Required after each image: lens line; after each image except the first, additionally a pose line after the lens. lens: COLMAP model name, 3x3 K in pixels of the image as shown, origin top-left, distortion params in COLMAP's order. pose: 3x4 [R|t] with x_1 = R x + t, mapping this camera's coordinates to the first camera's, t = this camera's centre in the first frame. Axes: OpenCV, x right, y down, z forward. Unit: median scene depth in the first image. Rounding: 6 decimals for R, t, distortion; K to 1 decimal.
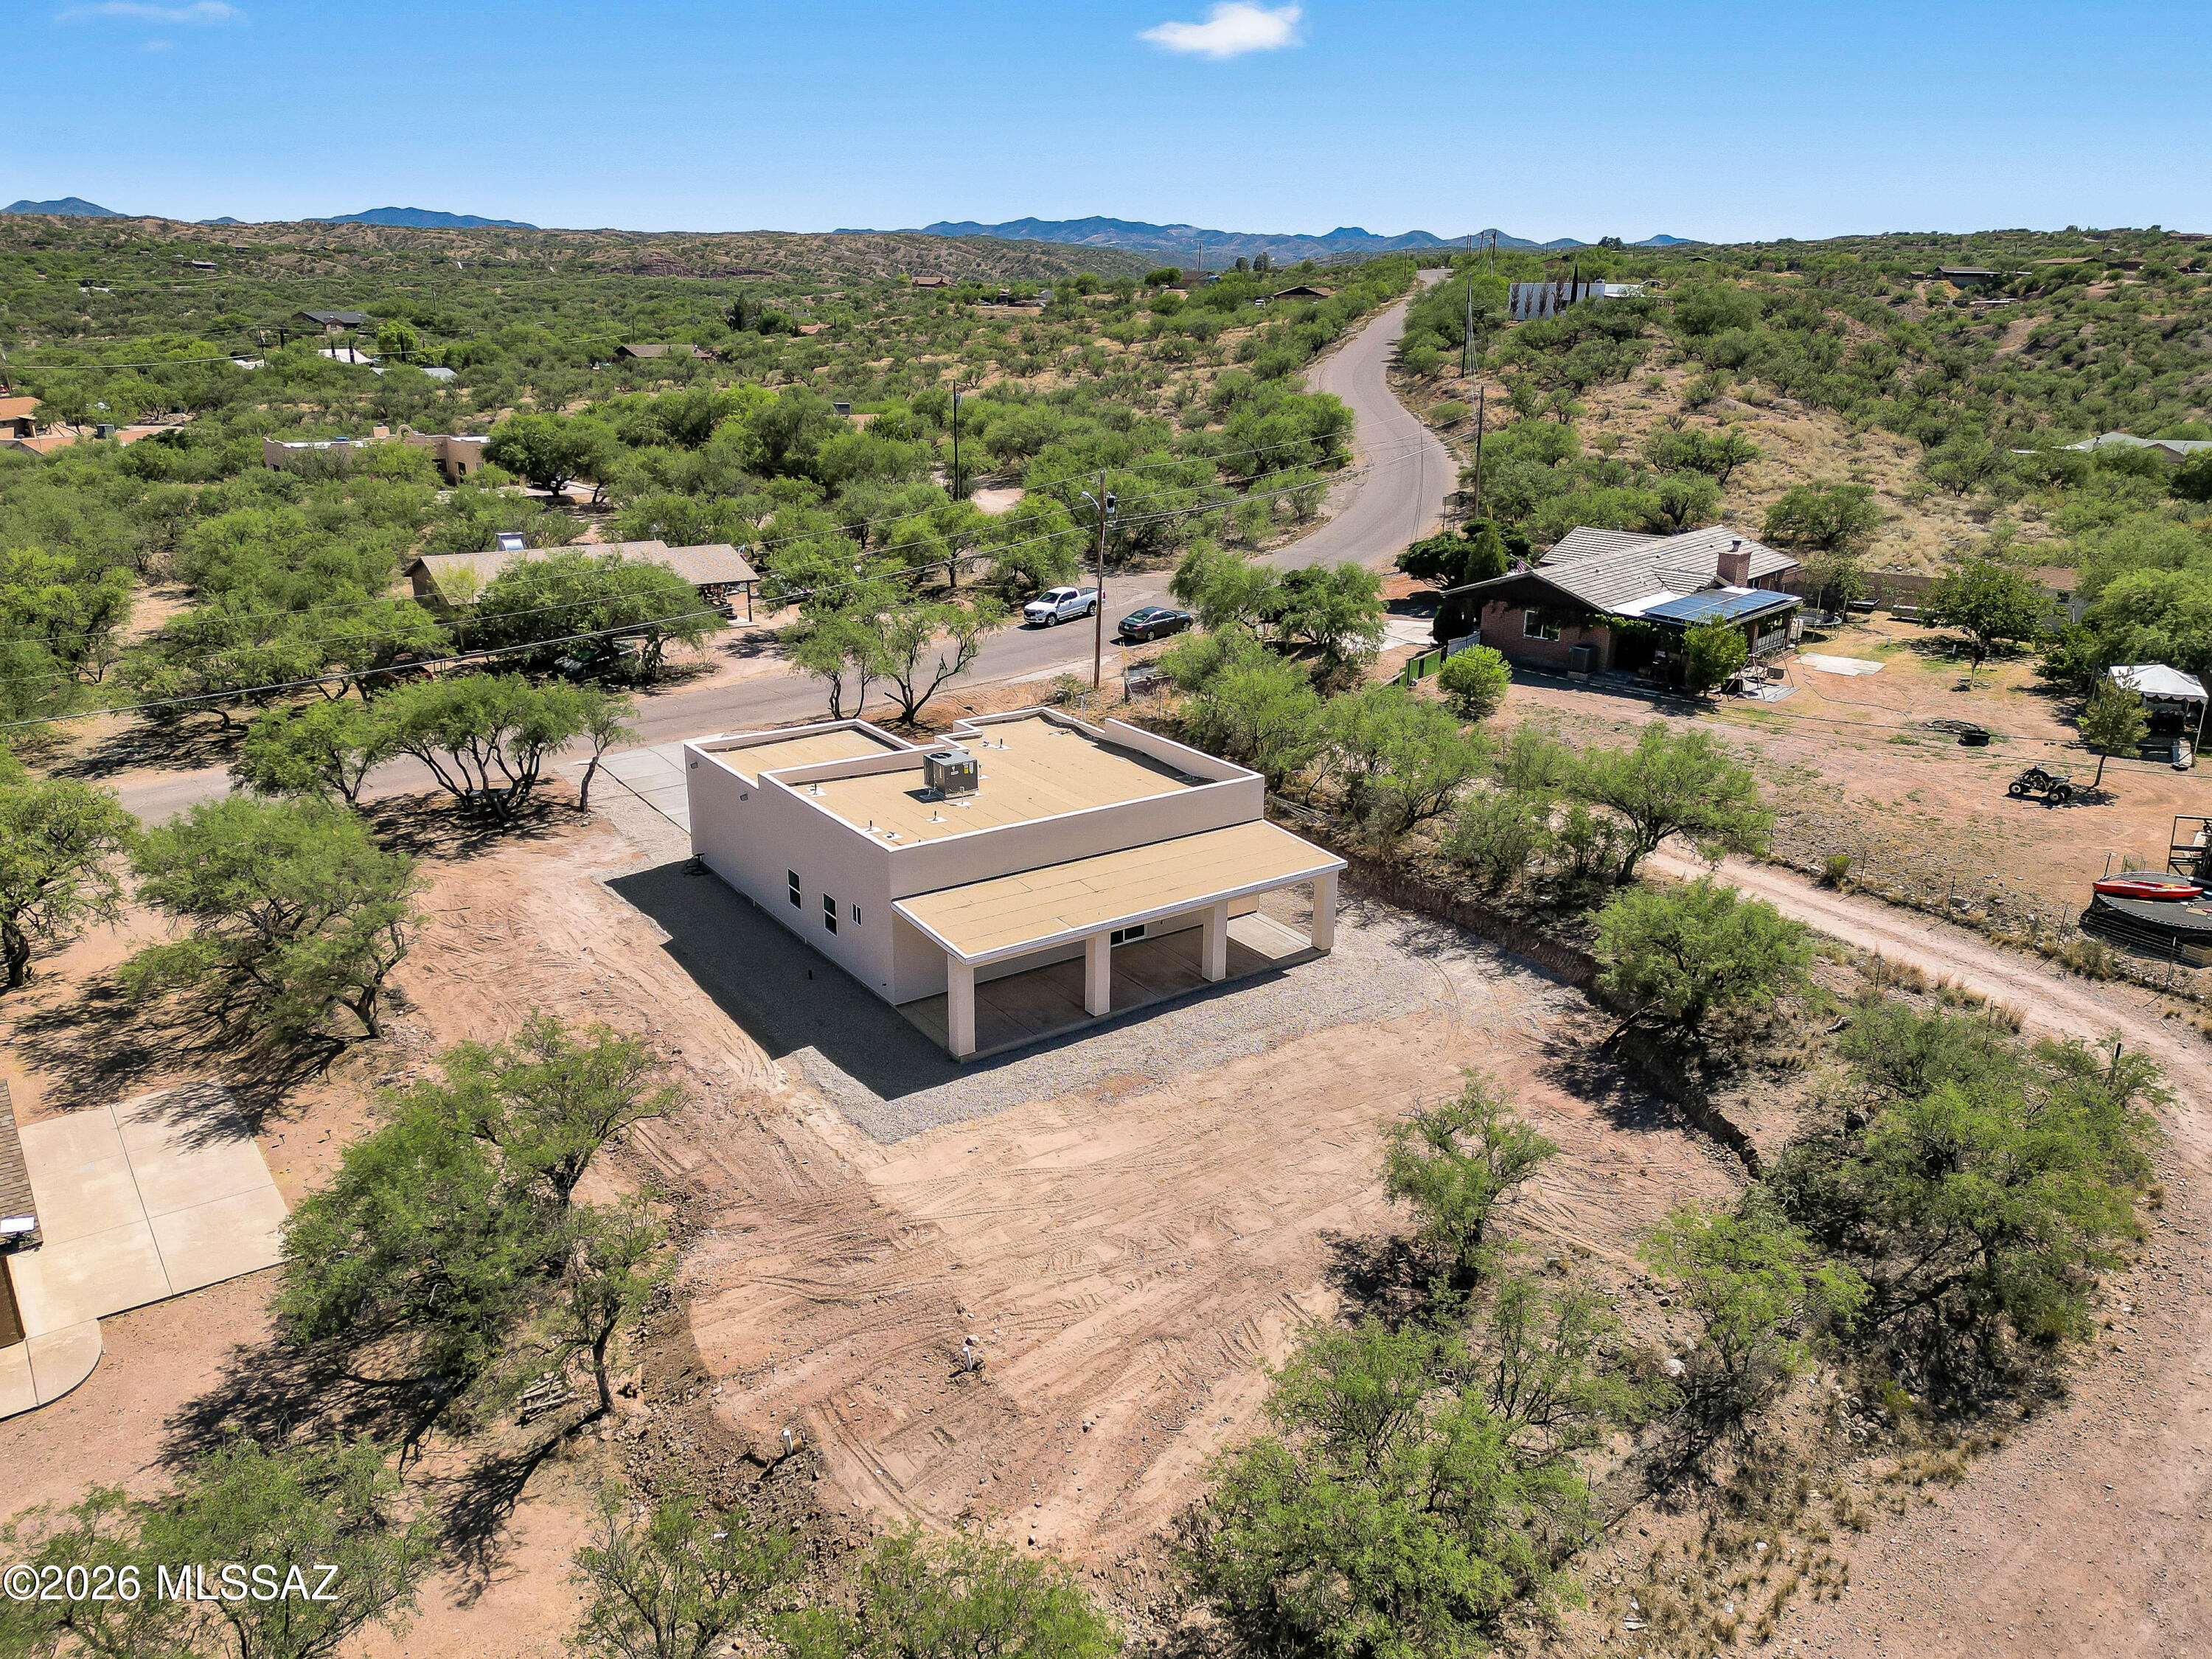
lens RADIAL K [[1584.8, 0, 1163.0], [0, 1584.8, 820.3], [0, 0, 1]] dist [0.069030, -0.055804]
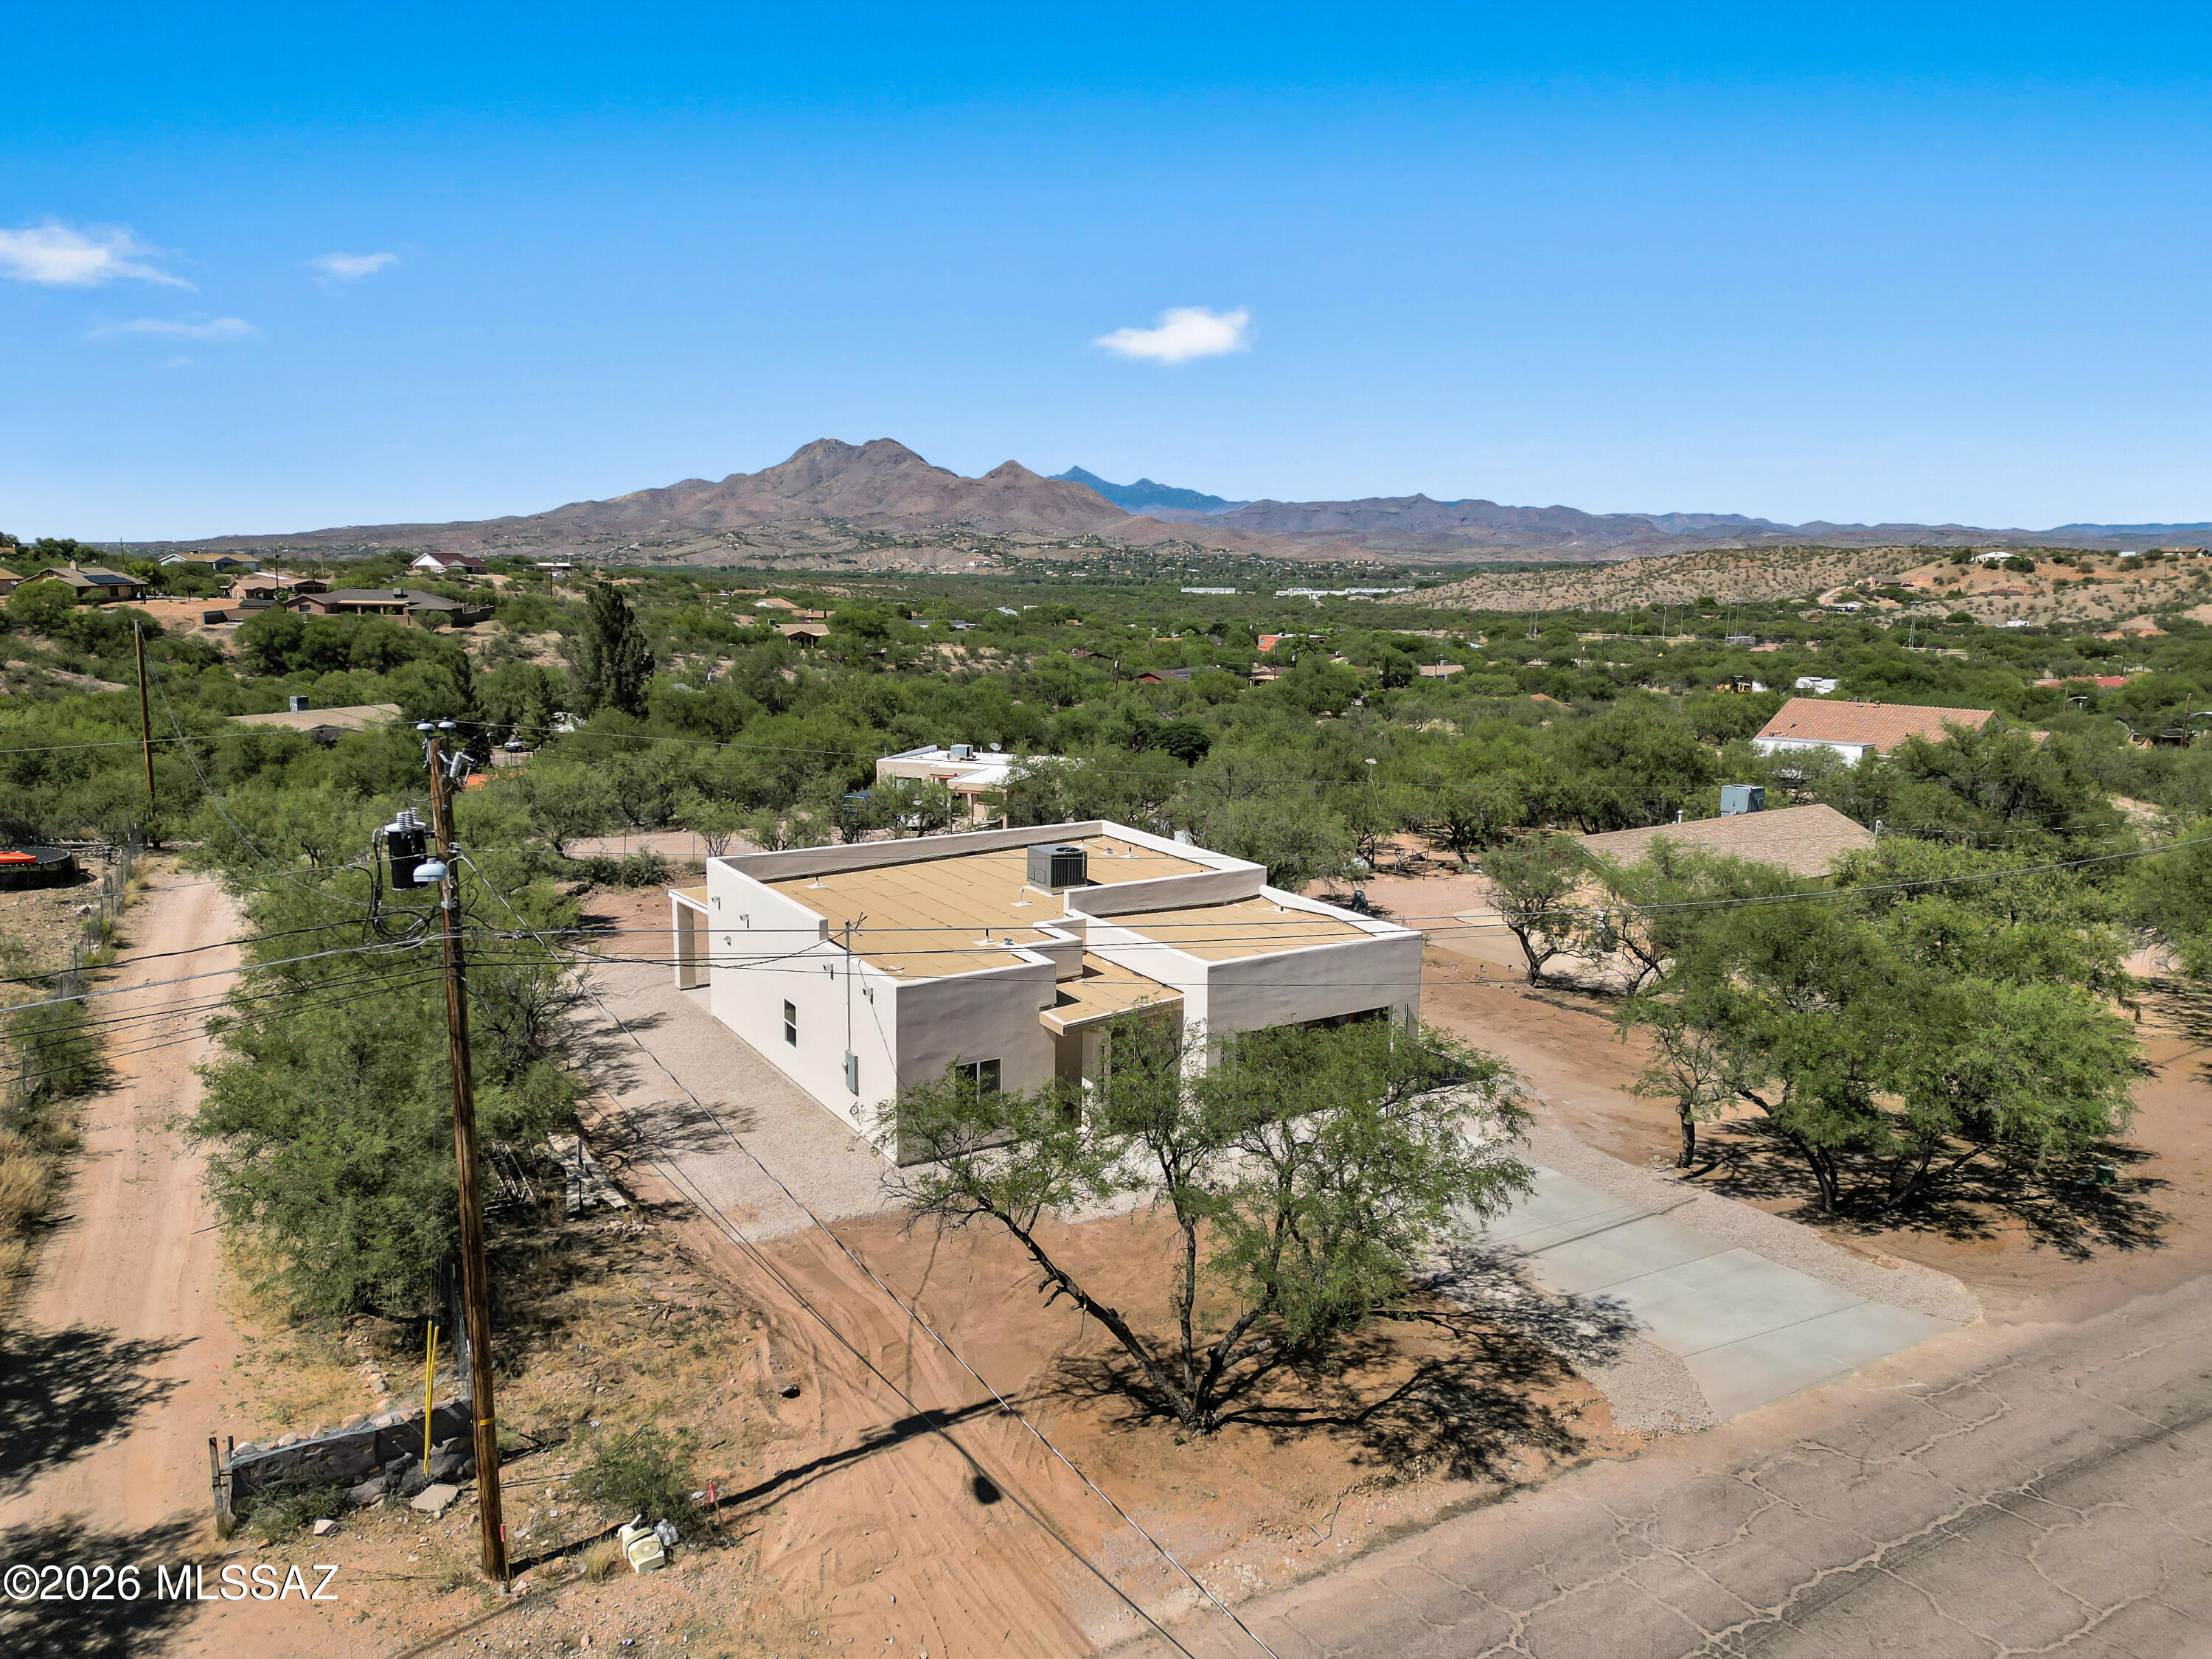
lens RADIAL K [[1576.2, 0, 1064.6], [0, 1576.2, 832.0], [0, 0, 1]] dist [0.010986, 0.000777]
pose [[-0.992231, -0.049954, 0.113941, -0.274043], [0.010447, 0.879159, 0.476413, -0.527304], [-0.123971, 0.473902, -0.871807, 1.990827]]
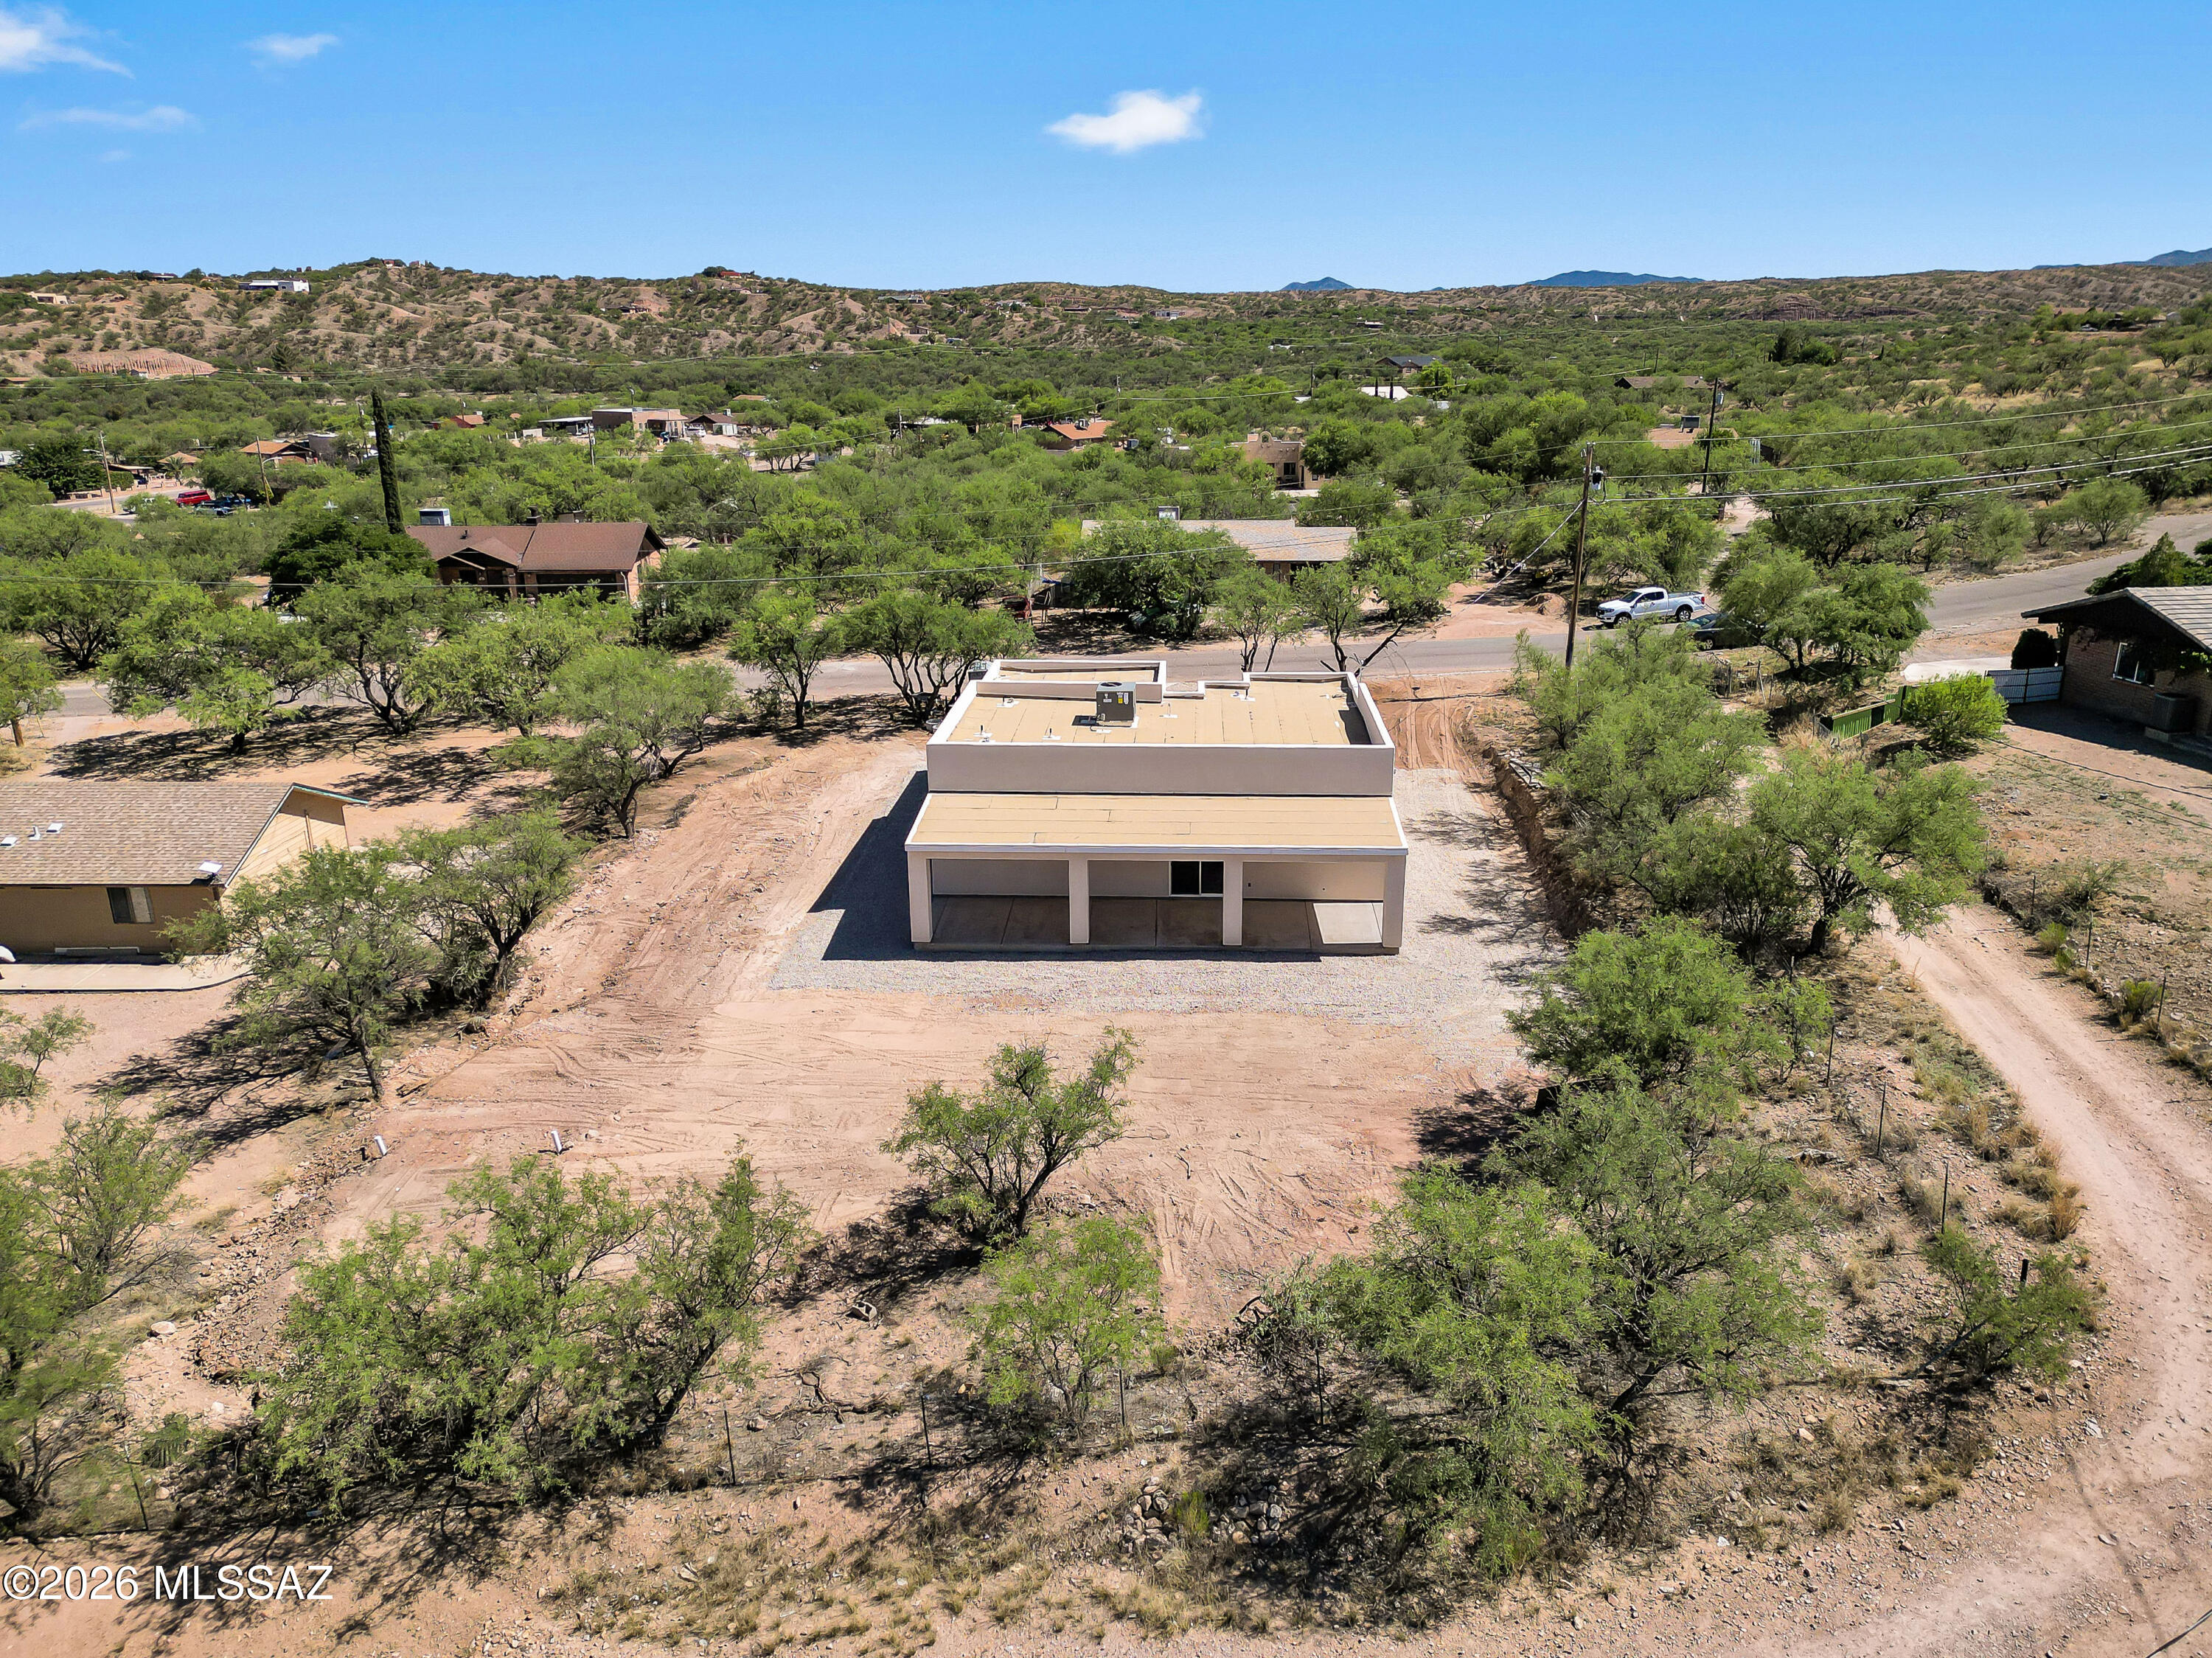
lens RADIAL K [[1584.7, 0, 1163.0], [0, 1584.7, 819.8], [0, 0, 1]] dist [0.069030, -0.055804]
pose [[0.785811, 0.159651, -0.597505, 0.572459], [-0.177039, 0.983746, 0.030020, 0.009034], [0.592586, 0.082192, 0.801303, 0.241748]]
